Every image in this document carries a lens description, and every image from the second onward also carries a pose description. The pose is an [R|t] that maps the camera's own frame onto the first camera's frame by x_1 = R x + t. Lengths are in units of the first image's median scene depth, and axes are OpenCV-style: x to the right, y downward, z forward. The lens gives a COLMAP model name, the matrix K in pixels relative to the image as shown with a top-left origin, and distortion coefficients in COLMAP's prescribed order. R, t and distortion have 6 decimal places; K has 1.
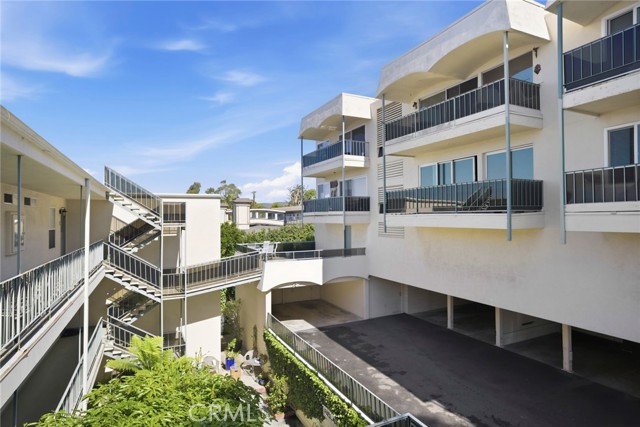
lens RADIAL K [[353.6, 0, 320.0], [0, 353.6, 213.5], [0, 0, 1]] dist [-0.020362, 0.022799]
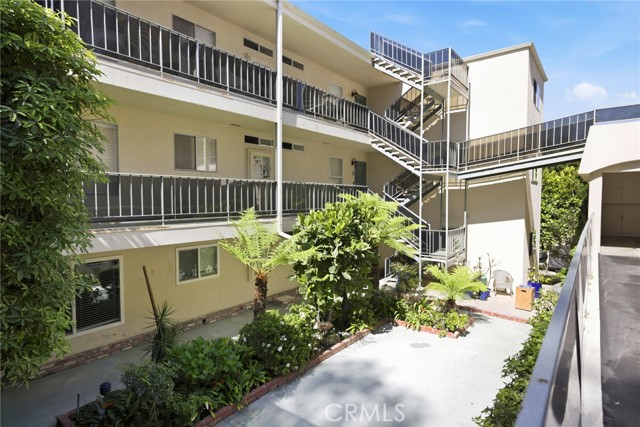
lens RADIAL K [[353.6, 0, 320.0], [0, 353.6, 213.5], [0, 0, 1]] dist [-0.020362, 0.022799]
pose [[0.432574, 0.049307, -0.900249, 0.184098], [0.007106, 0.998286, 0.058091, 0.249584], [0.901571, -0.031526, 0.431482, 0.353155]]
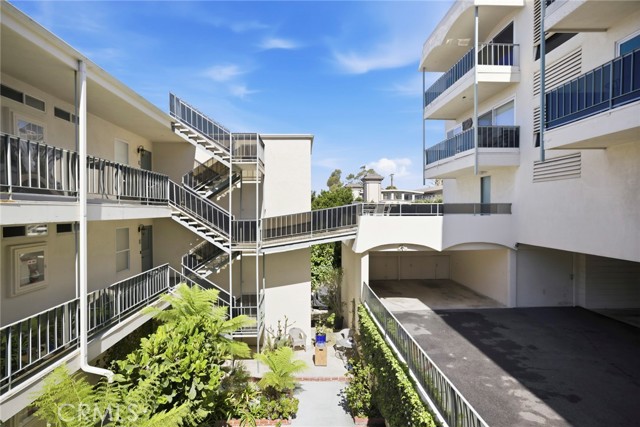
lens RADIAL K [[353.6, 0, 320.0], [0, 353.6, 213.5], [0, 0, 1]] dist [-0.020362, 0.022799]
pose [[0.918870, 0.009817, -0.394438, 0.067025], [-0.000128, 0.999698, 0.024584, 0.117268], [0.394560, -0.022539, 0.918594, 0.268451]]
